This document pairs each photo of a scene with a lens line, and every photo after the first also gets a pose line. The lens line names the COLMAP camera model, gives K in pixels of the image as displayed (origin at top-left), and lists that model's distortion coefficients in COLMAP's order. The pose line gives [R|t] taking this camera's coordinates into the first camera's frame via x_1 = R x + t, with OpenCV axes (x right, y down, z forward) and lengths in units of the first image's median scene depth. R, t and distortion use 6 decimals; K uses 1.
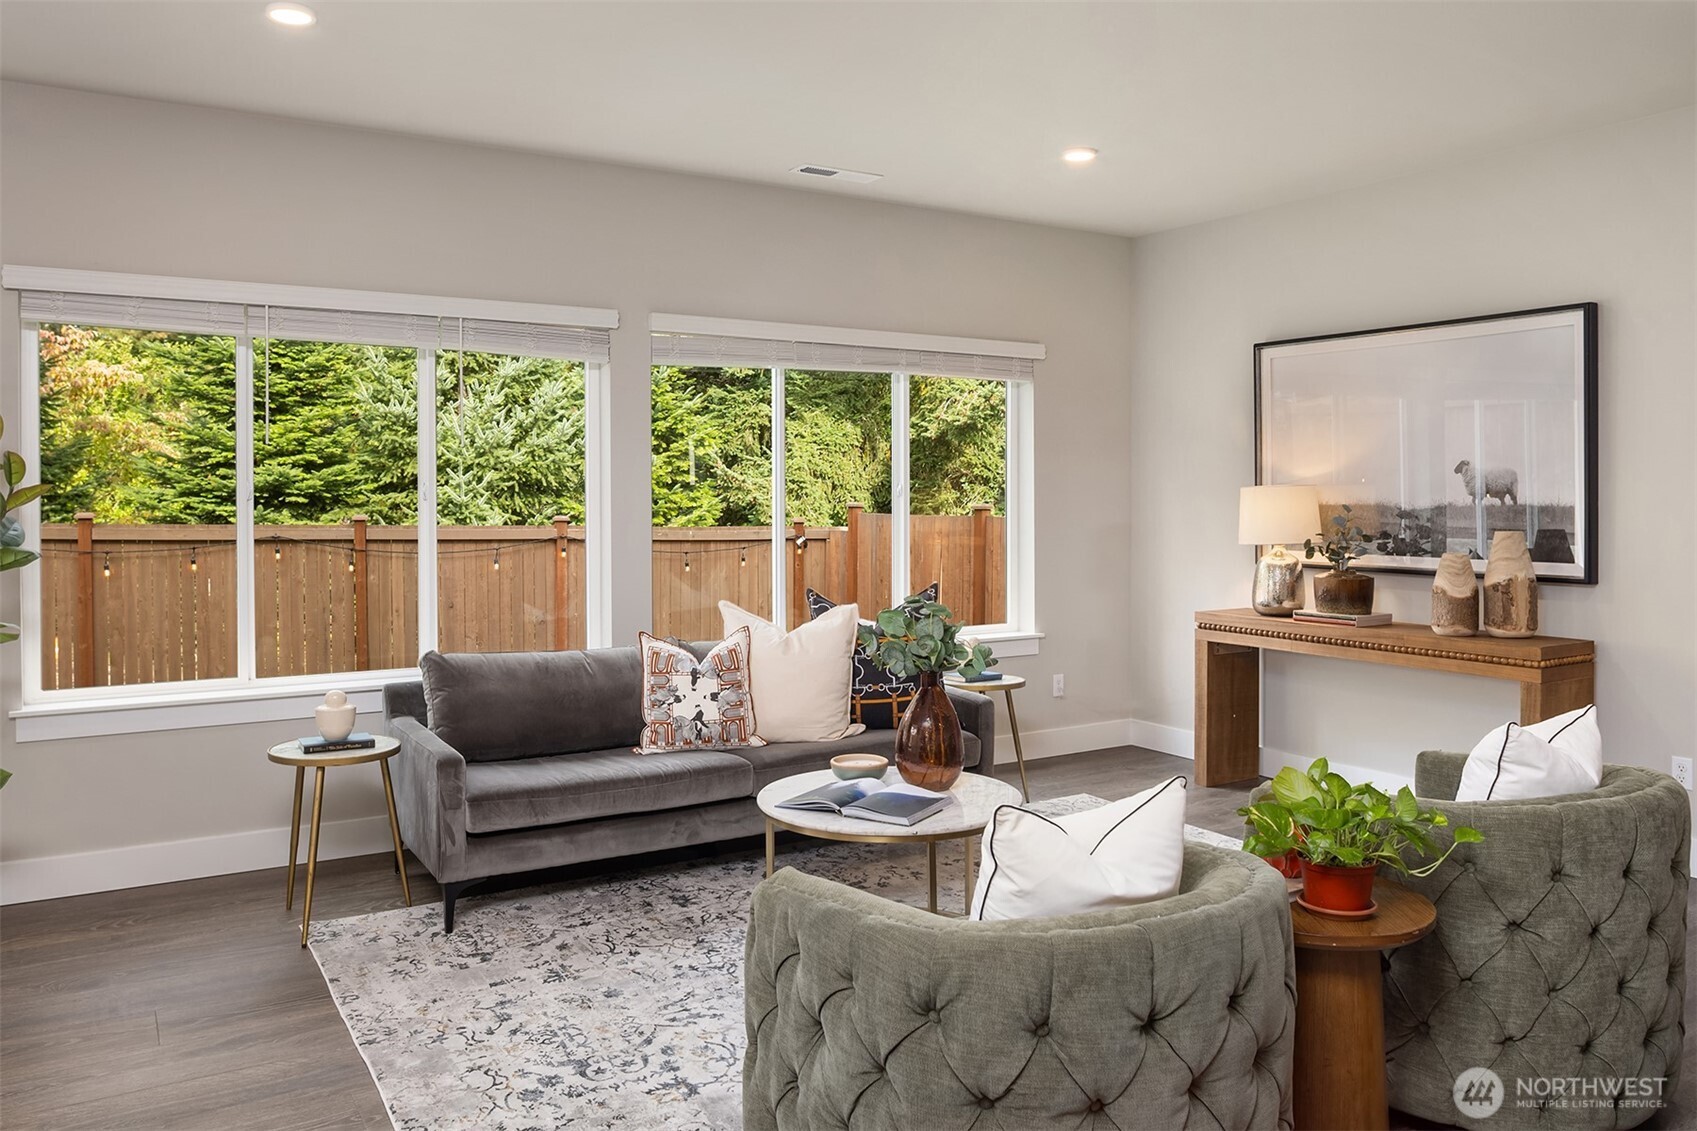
lens RADIAL K [[1239.7, 0, 837.3], [0, 1239.7, 499.9], [0, 0, 1]] dist [-0.060941, 0.038079]
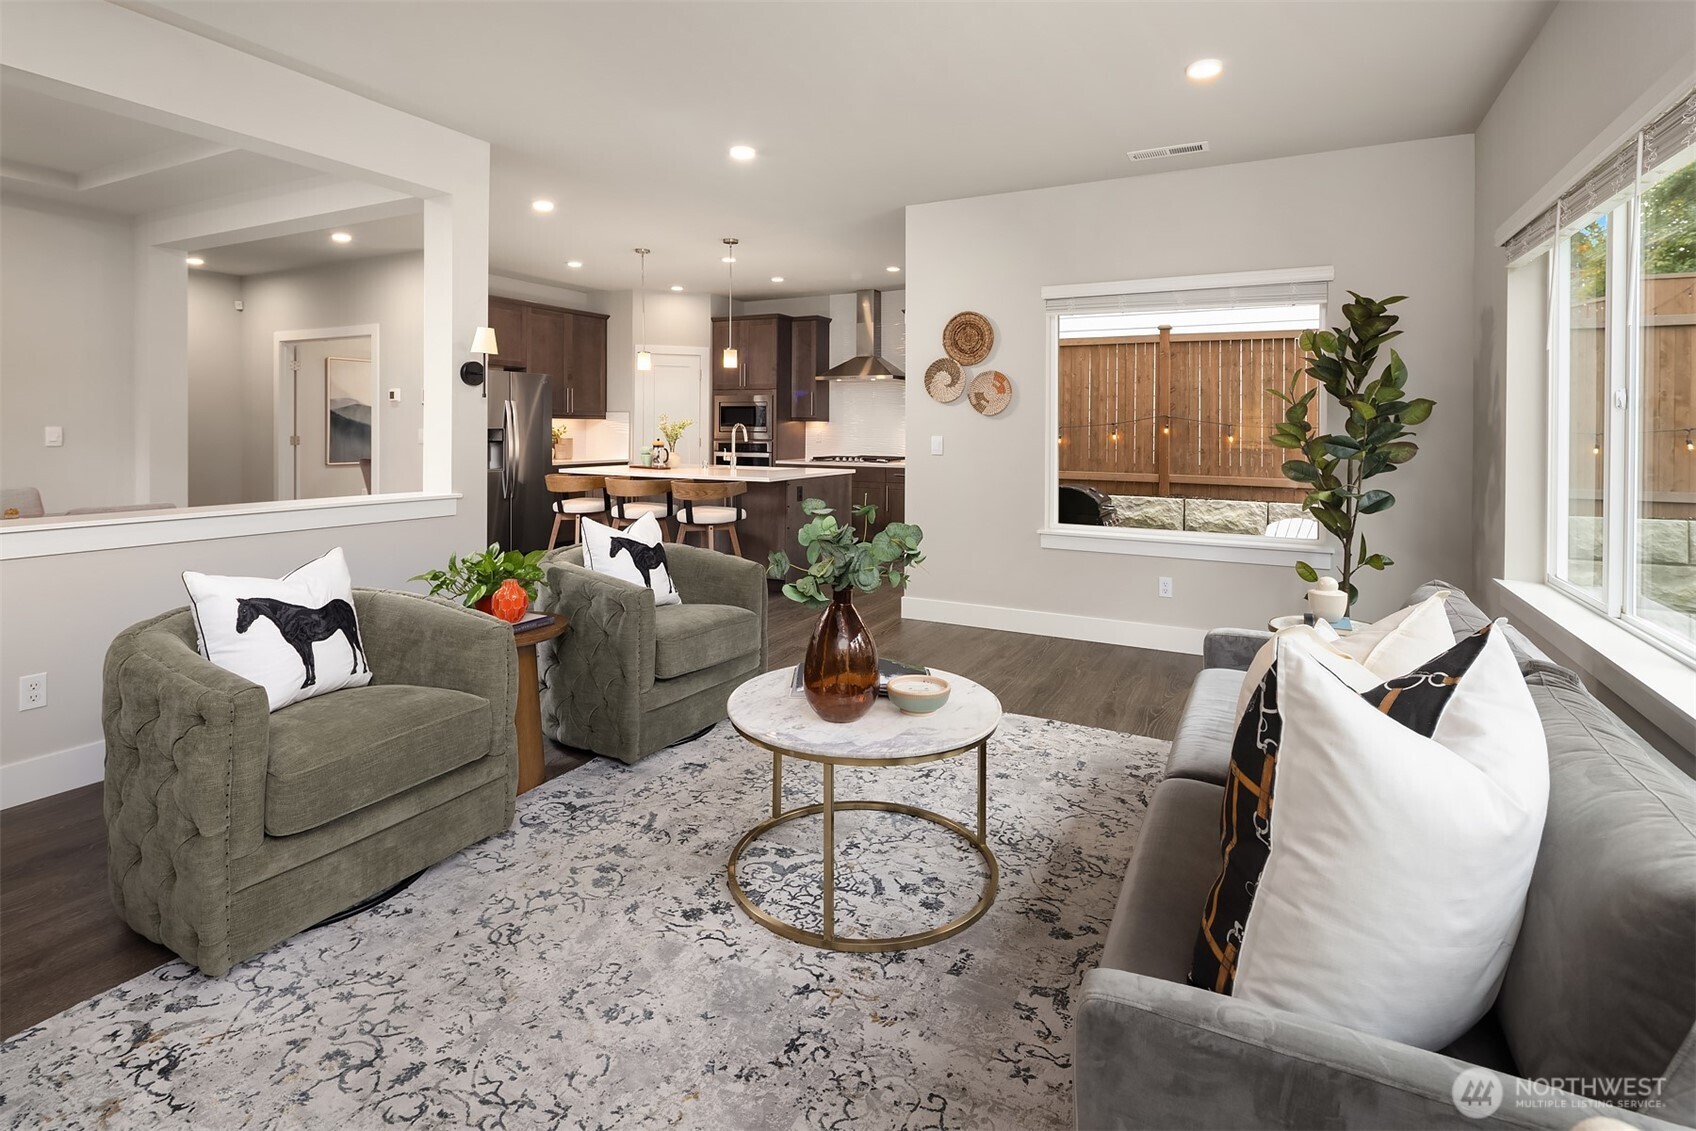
lens RADIAL K [[816.8, 0, 853.5], [0, 816.8, 436.8], [0, 0, 1]] dist [0.003751, -0.004337]
pose [[-0.857194, 0.000605, -0.514993, 0.299820], [-0.011410, 0.999732, 0.020166, 0.012909], [0.514867, 0.023163, -0.856957, 1.209992]]
